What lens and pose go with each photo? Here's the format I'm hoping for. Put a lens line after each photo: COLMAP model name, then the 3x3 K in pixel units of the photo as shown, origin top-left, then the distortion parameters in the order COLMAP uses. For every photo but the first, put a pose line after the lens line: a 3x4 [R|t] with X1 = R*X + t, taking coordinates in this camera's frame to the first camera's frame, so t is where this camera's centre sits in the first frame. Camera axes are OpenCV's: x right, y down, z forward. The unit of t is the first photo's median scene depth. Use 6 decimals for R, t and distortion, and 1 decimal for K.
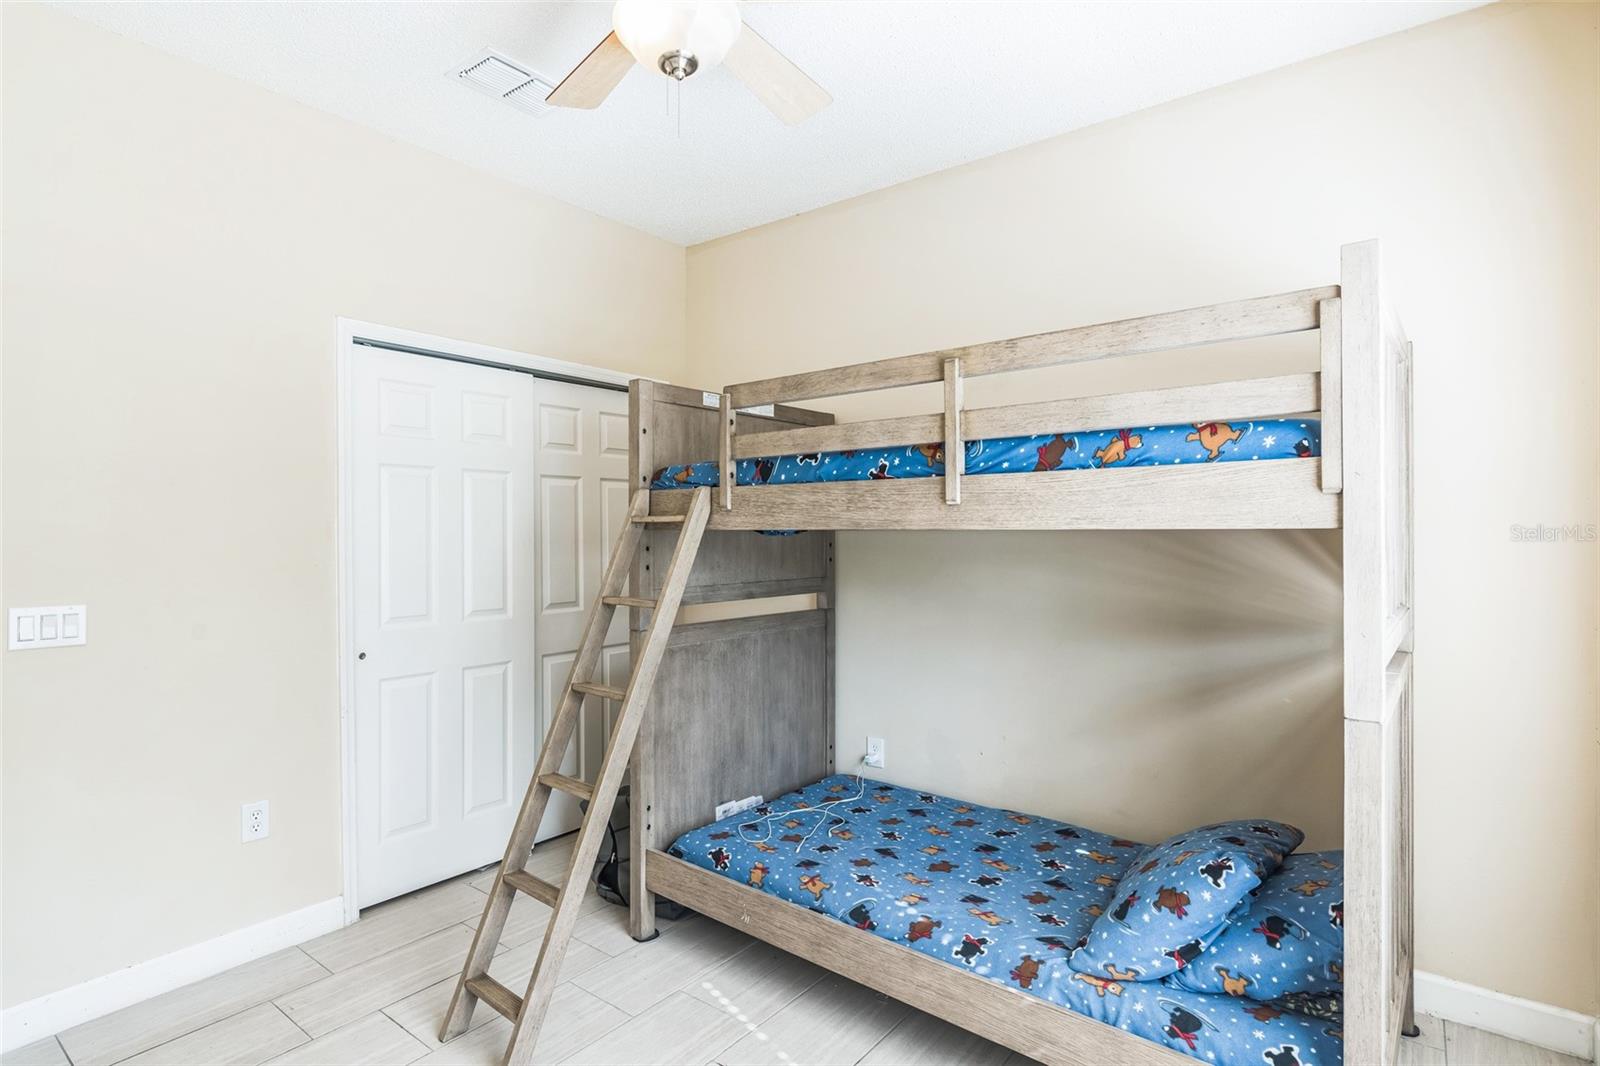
lens RADIAL K [[802.6, 0, 795.4], [0, 802.6, 537.0], [0, 0, 1]] dist [0.000684, 0.000192]
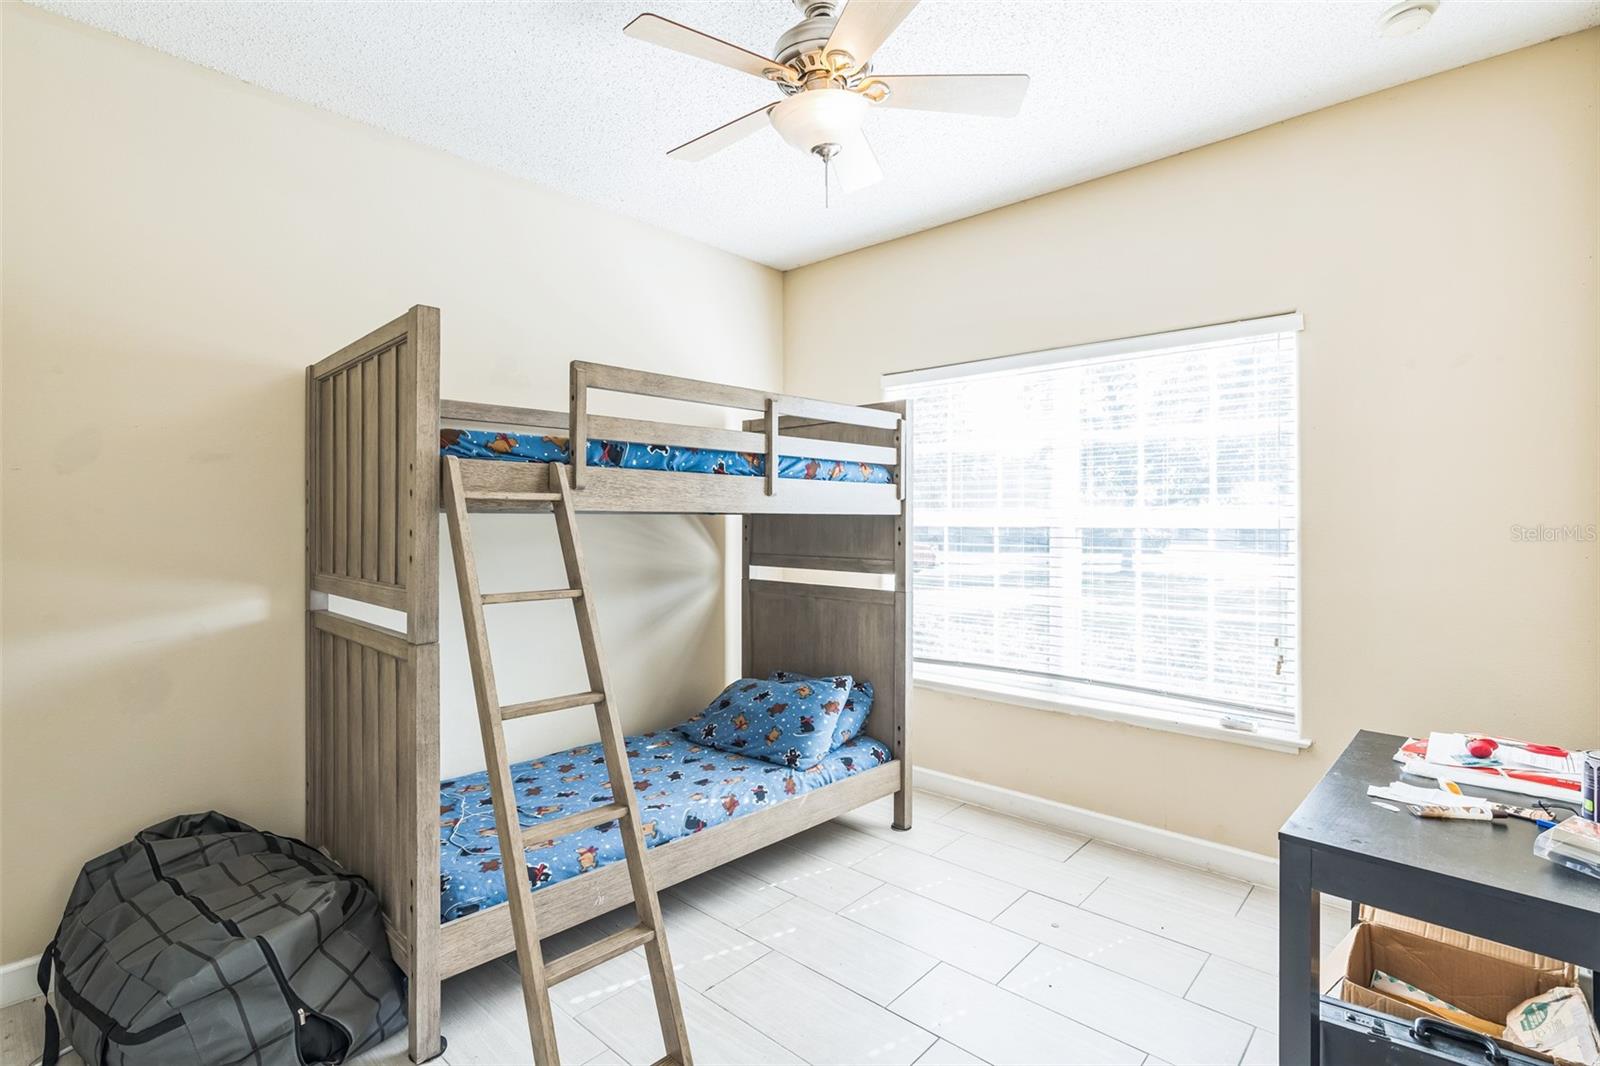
lens RADIAL K [[755.6, 0, 796.1], [0, 755.6, 522.2], [0, 0, 1]] dist [-0.000900, -0.000003]
pose [[0.090234, -0.002251, 0.995918, -1.049133], [0.003553, 0.999992, 0.001939, 0.004343], [-0.995914, 0.003363, 0.090241, 0.722531]]
